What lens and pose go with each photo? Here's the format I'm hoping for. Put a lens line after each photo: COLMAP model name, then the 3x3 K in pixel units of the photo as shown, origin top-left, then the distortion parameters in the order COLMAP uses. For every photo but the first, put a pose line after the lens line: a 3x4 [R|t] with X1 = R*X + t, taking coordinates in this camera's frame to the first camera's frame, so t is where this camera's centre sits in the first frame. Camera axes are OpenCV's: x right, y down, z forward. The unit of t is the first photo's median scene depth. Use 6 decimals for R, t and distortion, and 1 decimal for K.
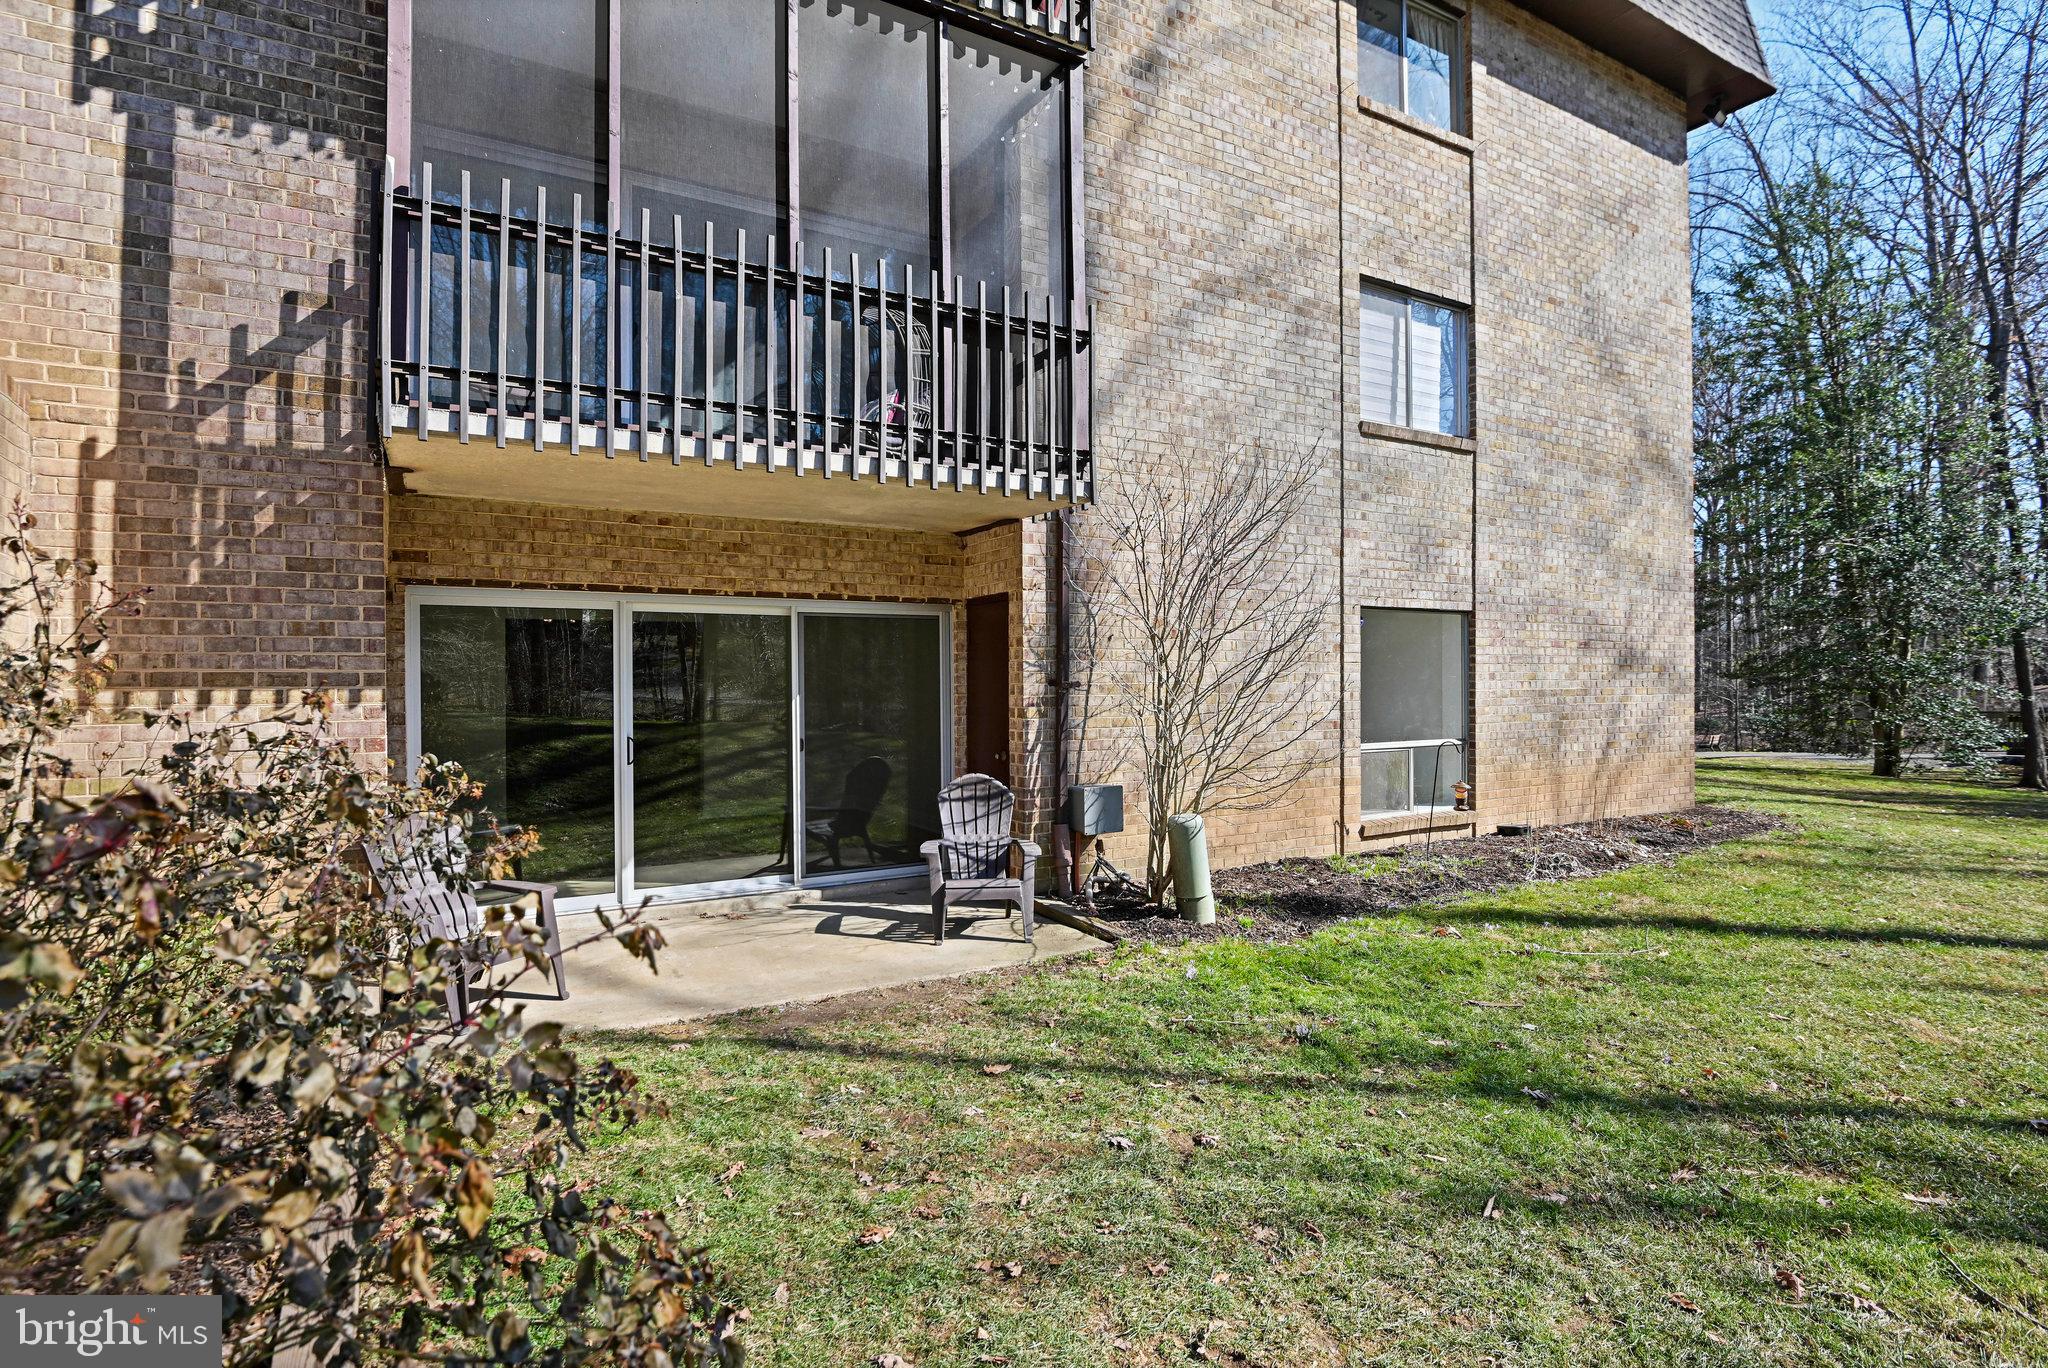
lens RADIAL K [[1026.3, 0, 1025.6], [0, 1026.3, 684.2], [0, 0, 1]] dist [0.003976, 0.001091]
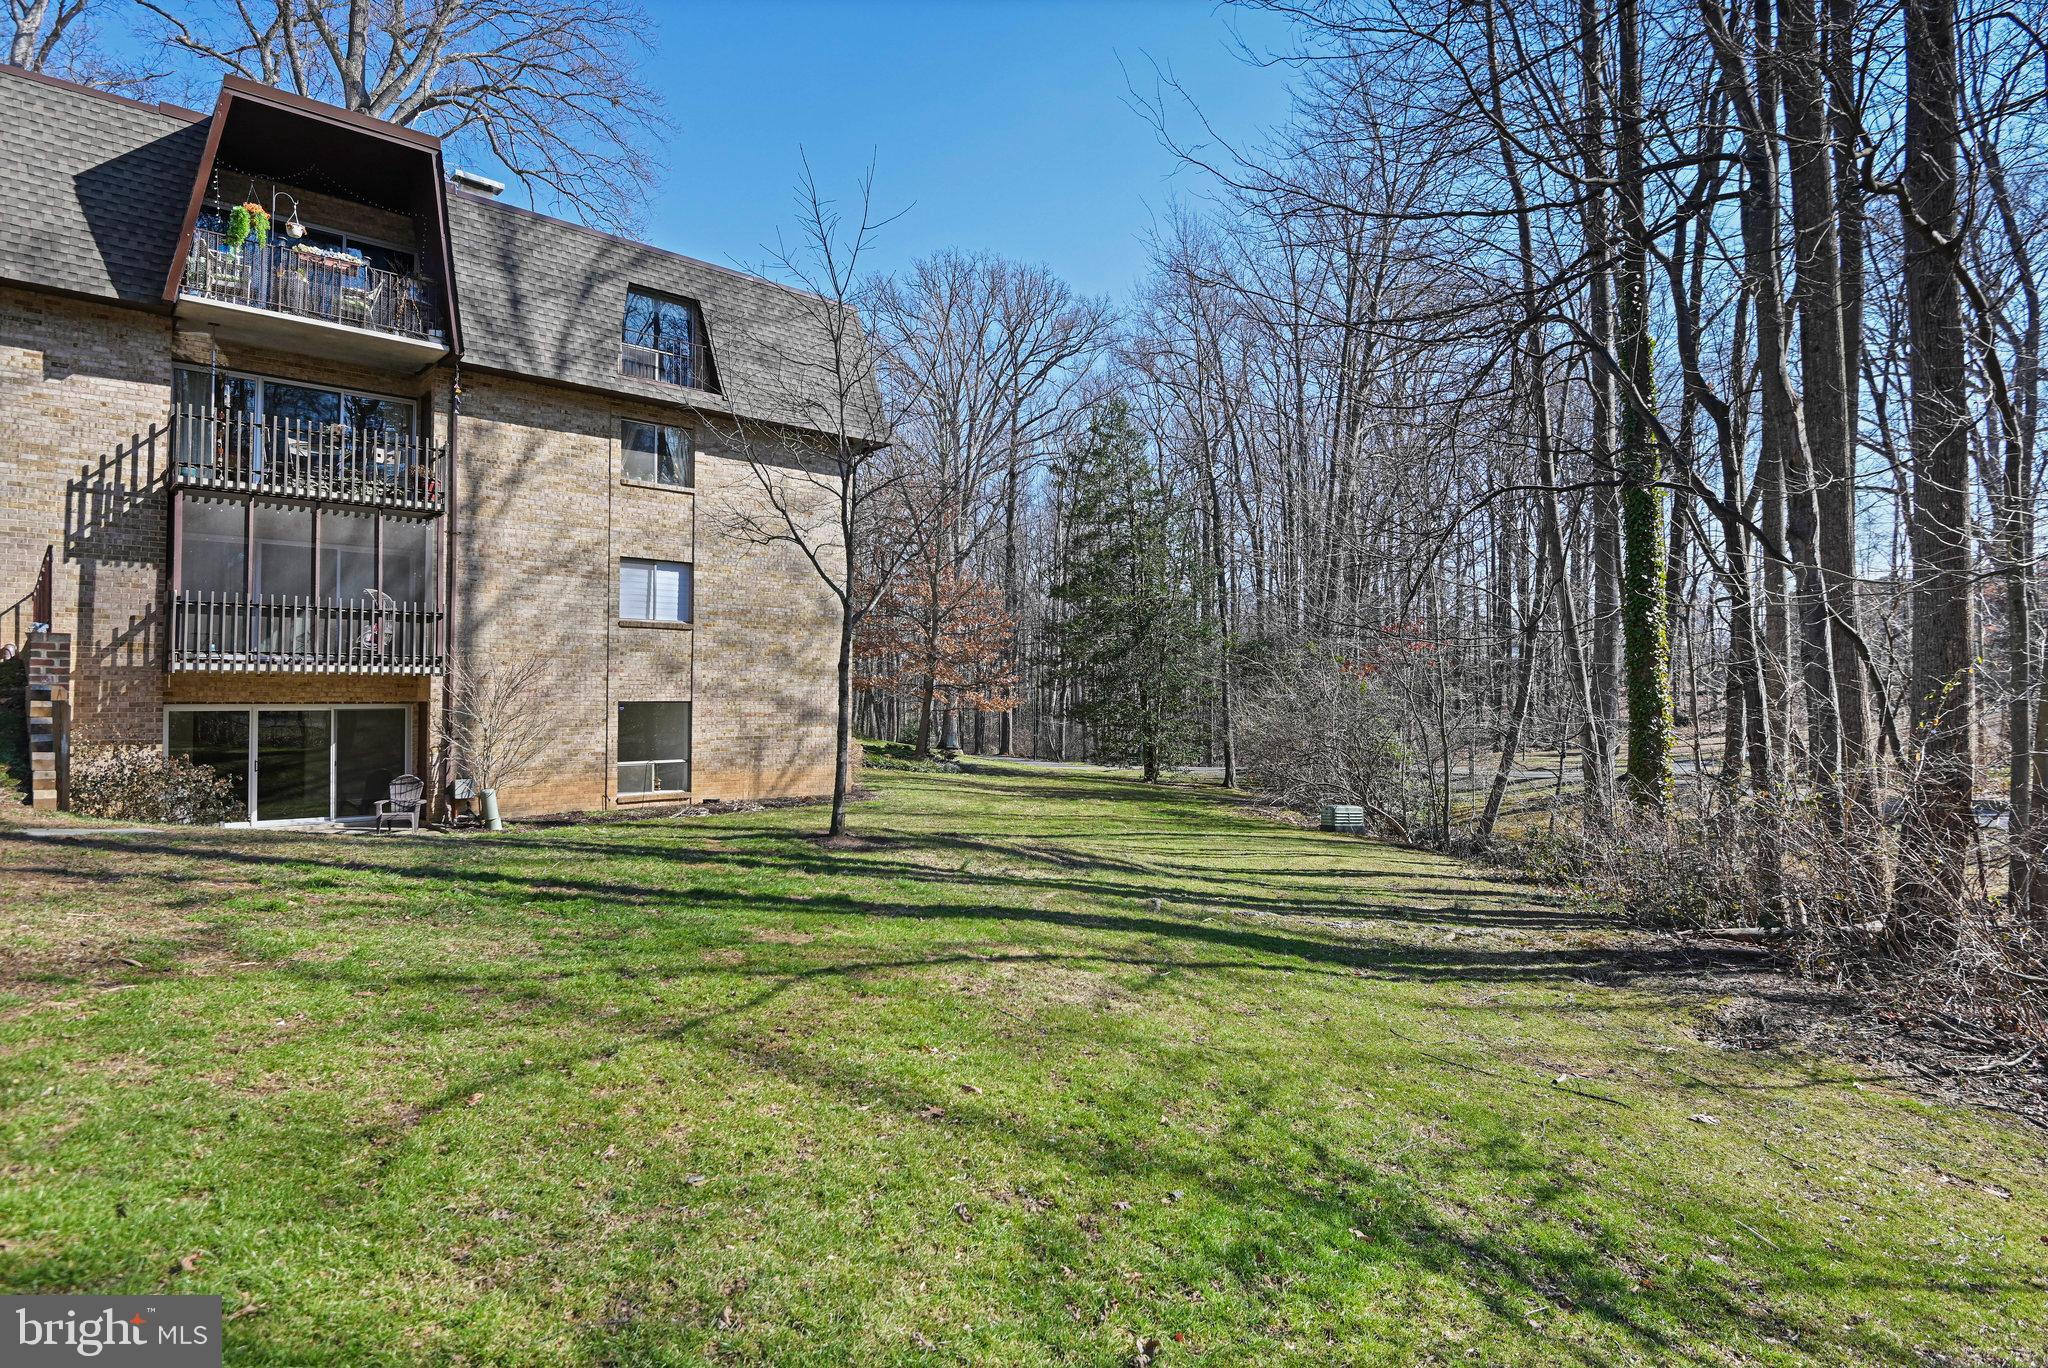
lens RADIAL K [[1116.1, 0, 1020.2], [0, 1116.1, 680.4], [0, 0, 1]] dist [-0.001849, -0.000952]
pose [[0.980293, 0.009285, 0.197330, 1.026867], [-0.004520, 0.999687, -0.024586, -0.097093], [-0.197496, 0.023210, 0.980029, -2.320874]]
